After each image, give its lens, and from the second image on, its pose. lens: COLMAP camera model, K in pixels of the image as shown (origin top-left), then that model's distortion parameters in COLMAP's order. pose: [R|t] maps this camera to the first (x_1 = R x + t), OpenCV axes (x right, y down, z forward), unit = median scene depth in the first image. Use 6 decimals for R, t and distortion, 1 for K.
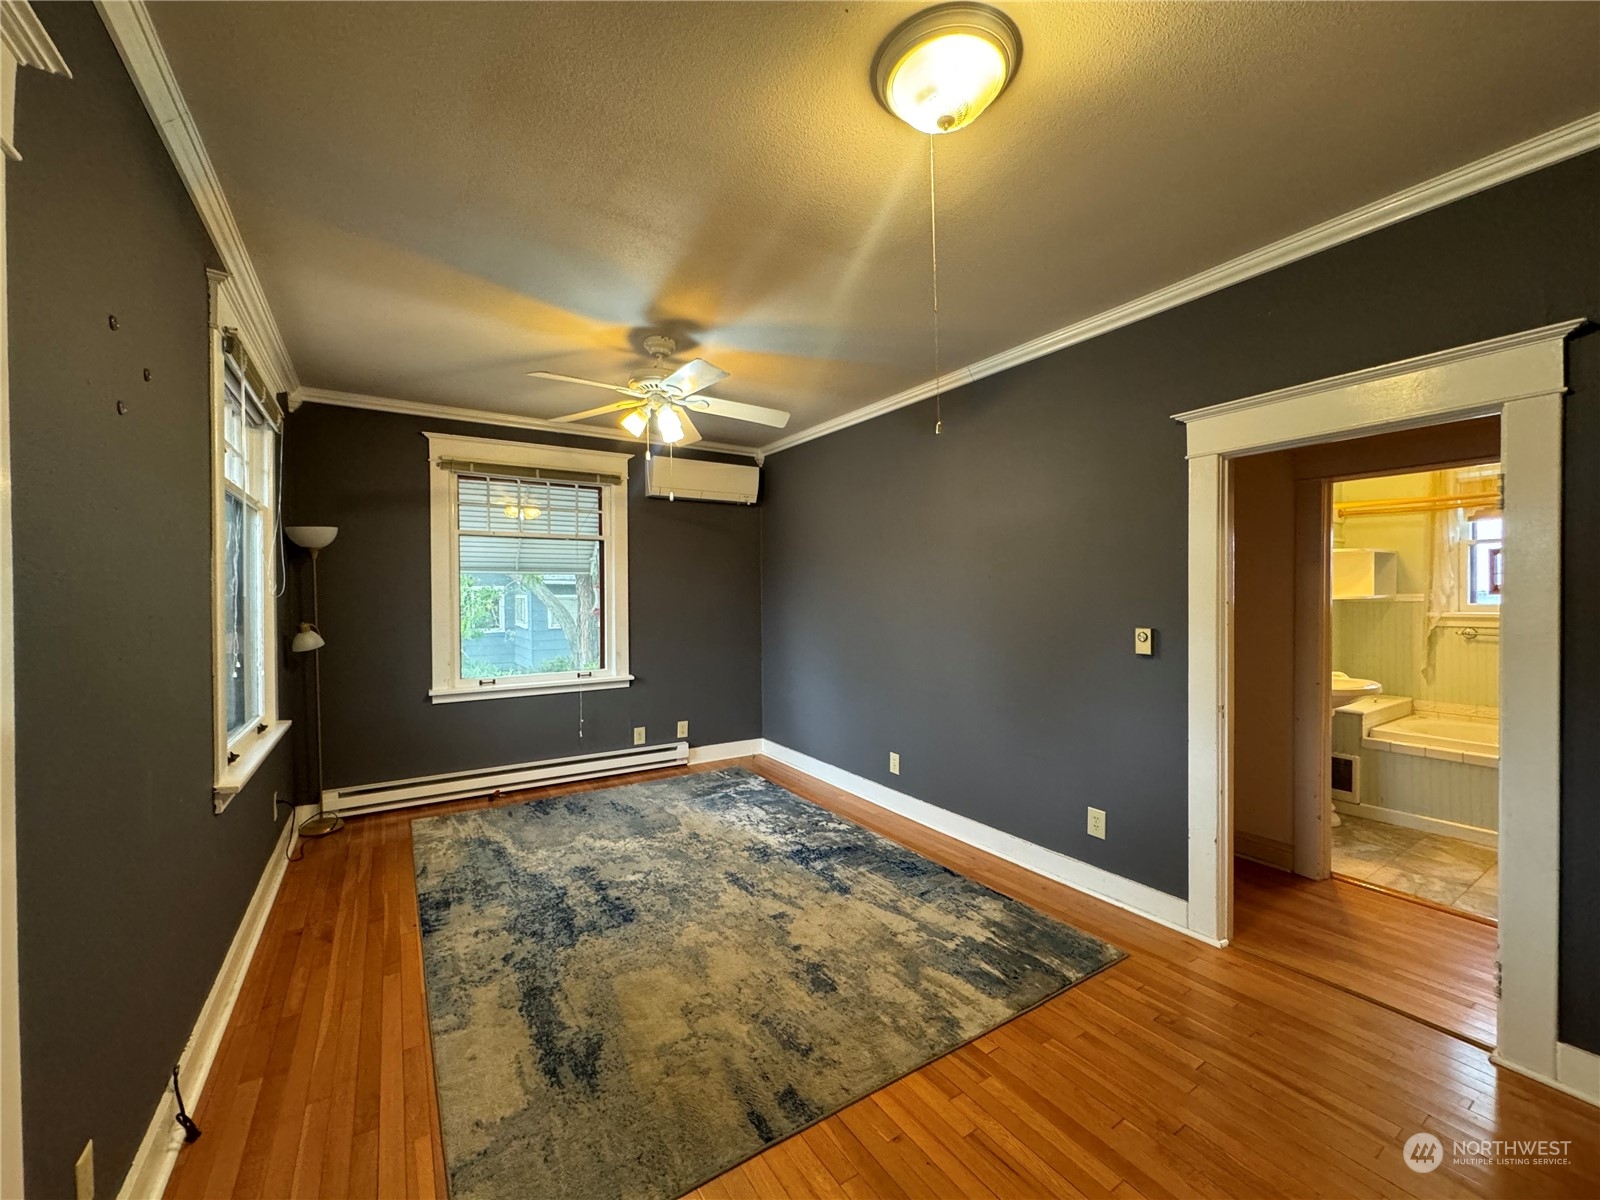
lens RADIAL K [[637.8, 0, 802.0], [0, 637.8, 600.5], [0, 0, 1]] dist [-0.002592, 0.000388]
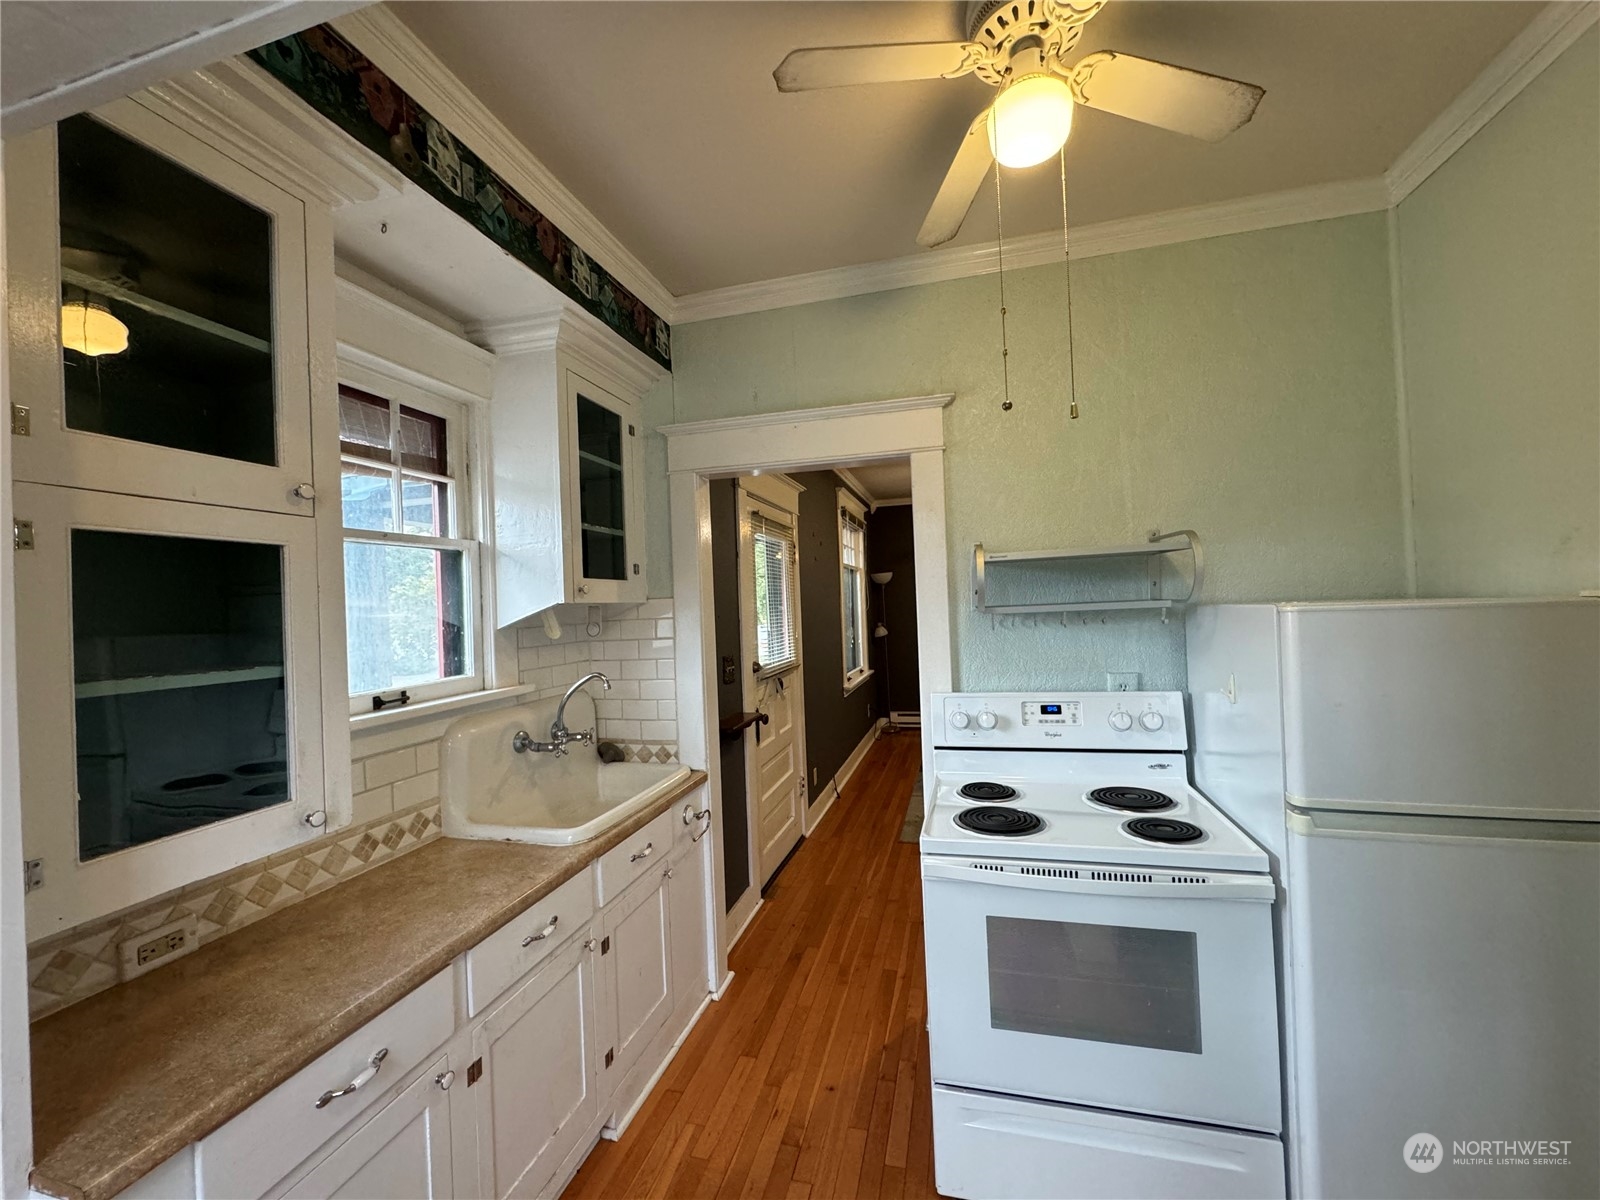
lens RADIAL K [[637.8, 0, 789.3], [0, 637.8, 601.5], [0, 0, 1]] dist [-0.002592, 0.000388]
pose [[0.659231, -0.025272, -0.751516, 0.583319], [0.029563, 0.999533, -0.007680, -0.026427], [0.751359, -0.017154, 0.659670, -0.570963]]
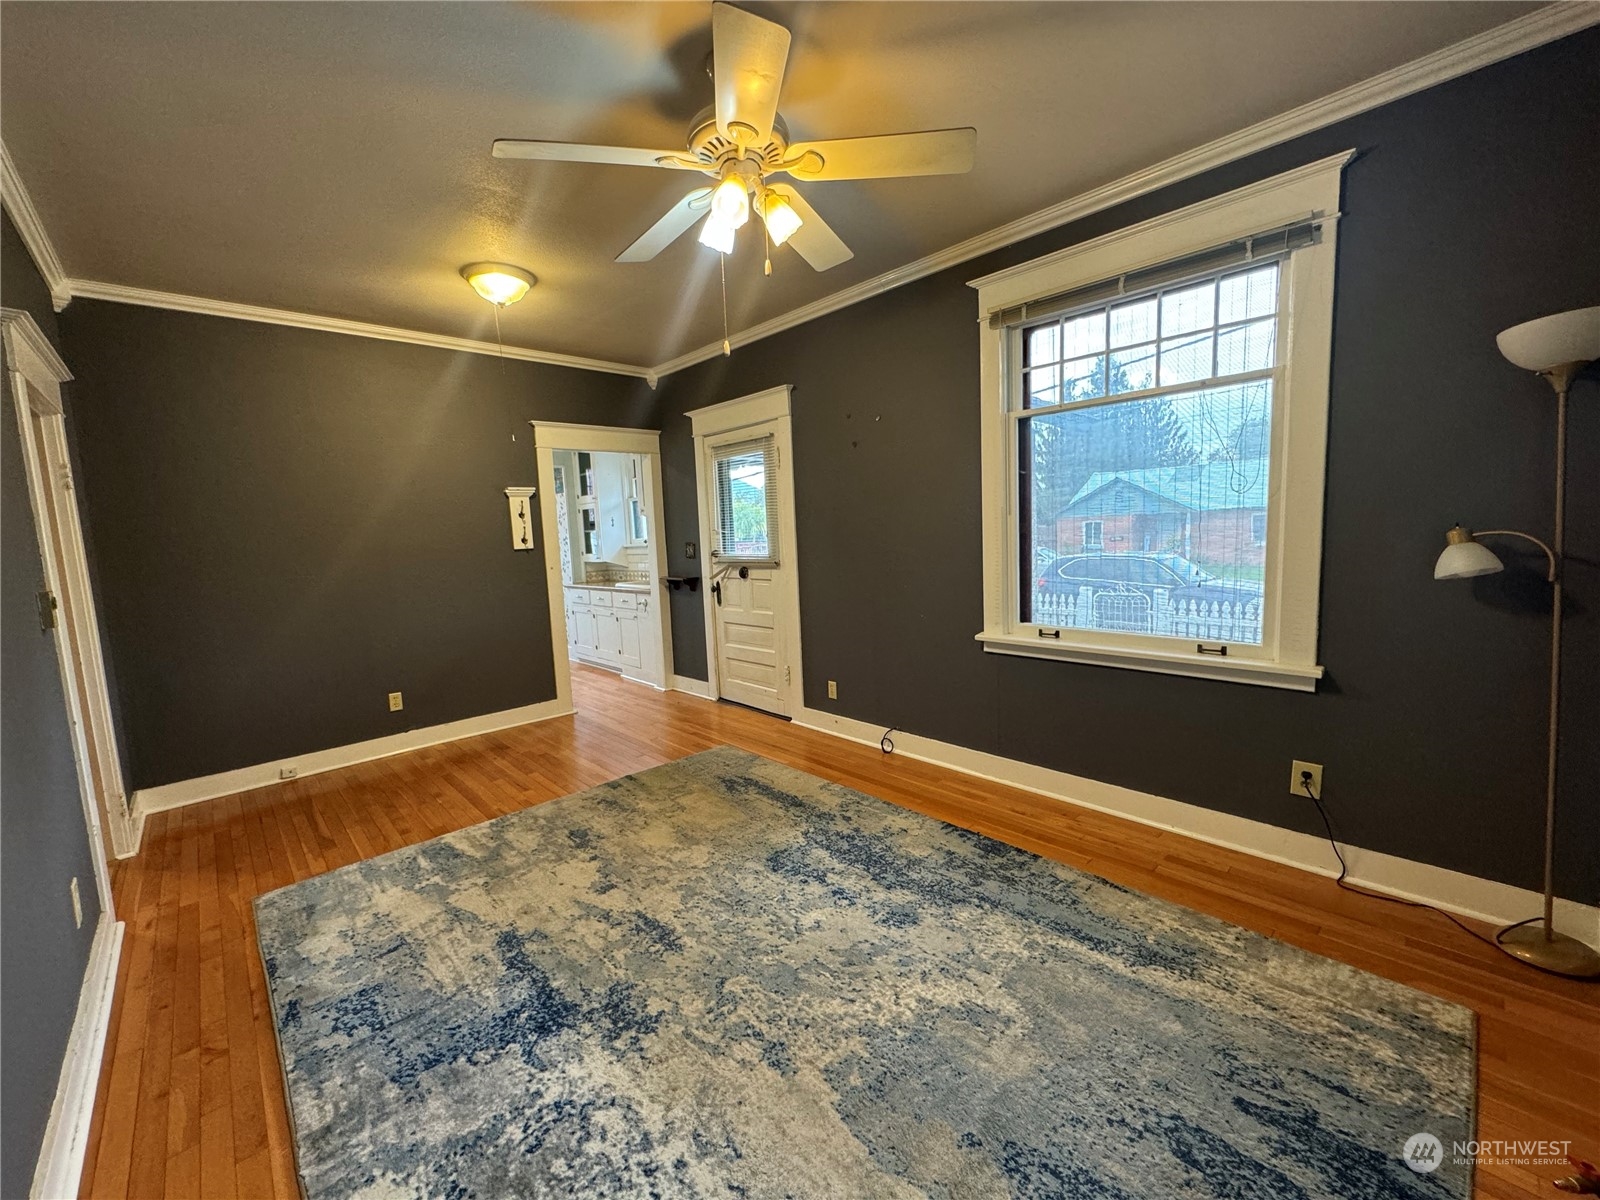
lens RADIAL K [[637.8, 0, 799.7], [0, 637.8, 600.0], [0, 0, 1]] dist [-0.002592, 0.000388]
pose [[-0.982124, 0.066921, -0.175936, -0.145092], [0.046066, 0.991698, 0.120056, 0.005405], [0.182509, 0.109805, -0.977053, 1.590619]]
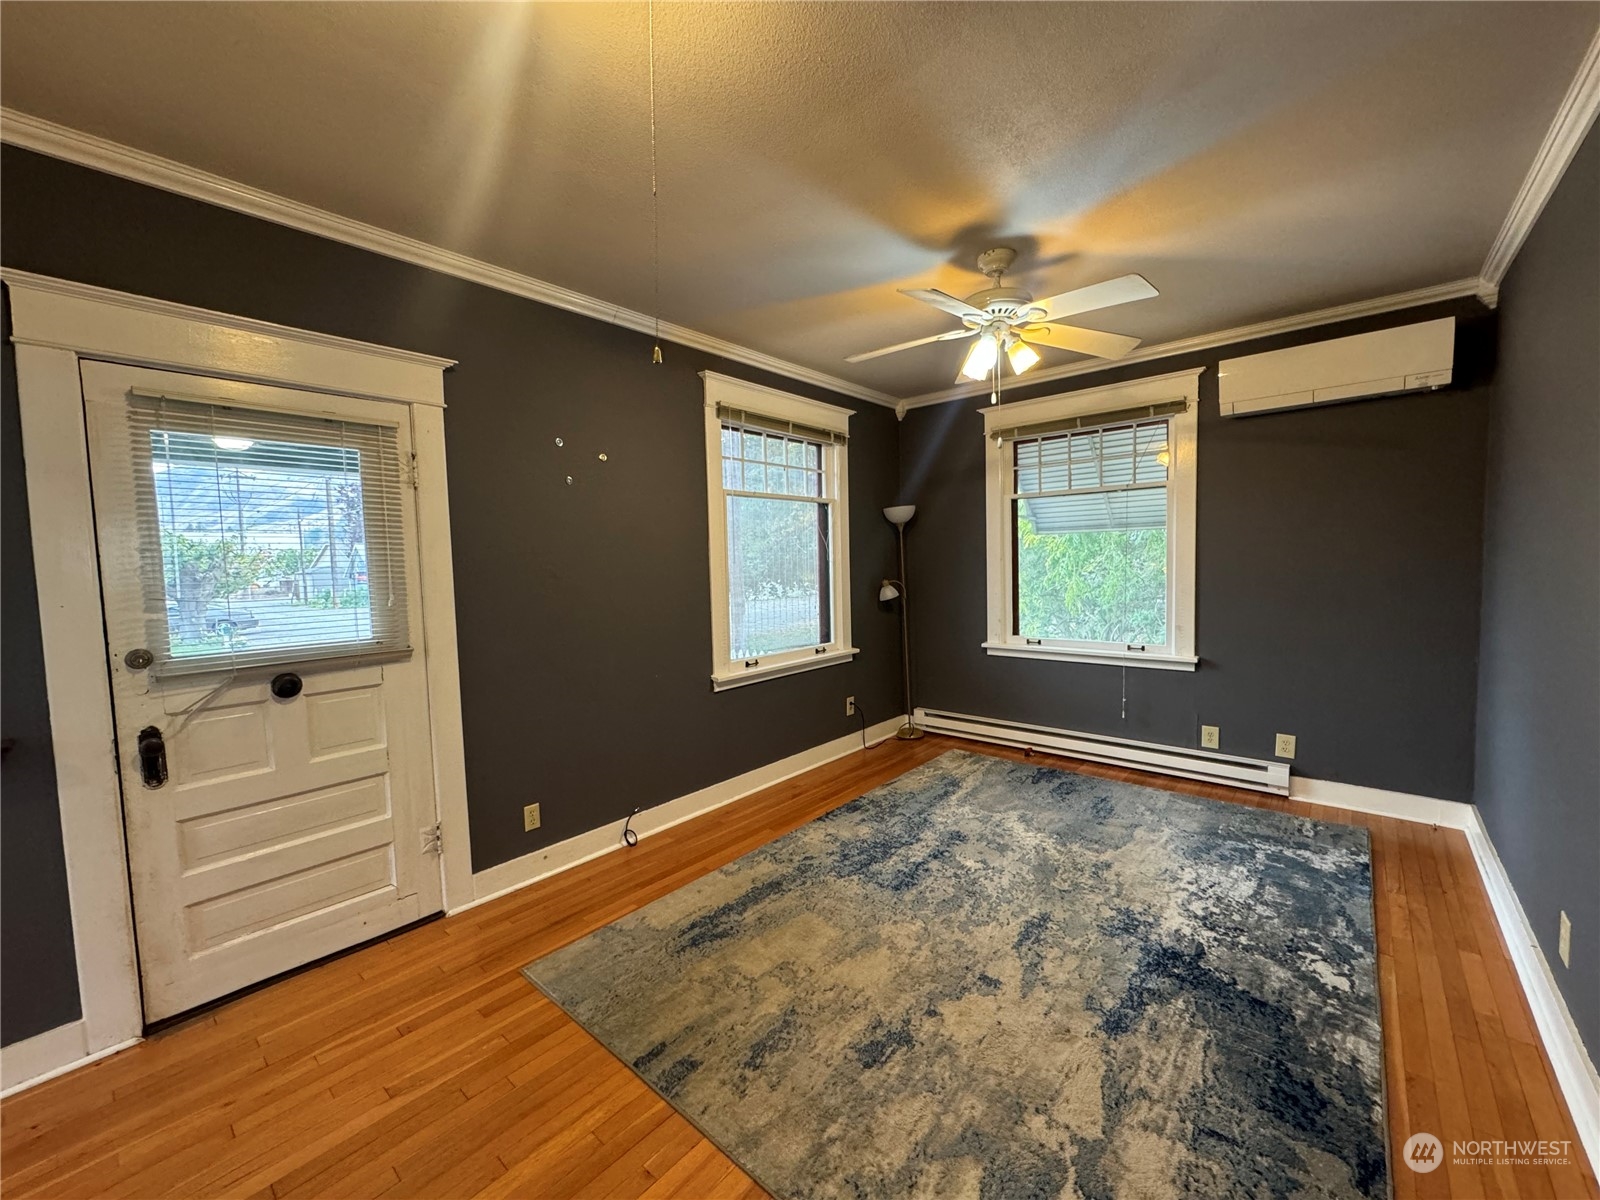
lens RADIAL K [[637.8, 0, 797.7], [0, 637.8, 600.5], [0, 0, 1]] dist [-0.002592, 0.000388]
pose [[0.276791, 0.060427, -0.959028, 0.521528], [0.015428, 0.997613, 0.067311, -0.017120], [0.960806, -0.033427, 0.275198, 0.495050]]
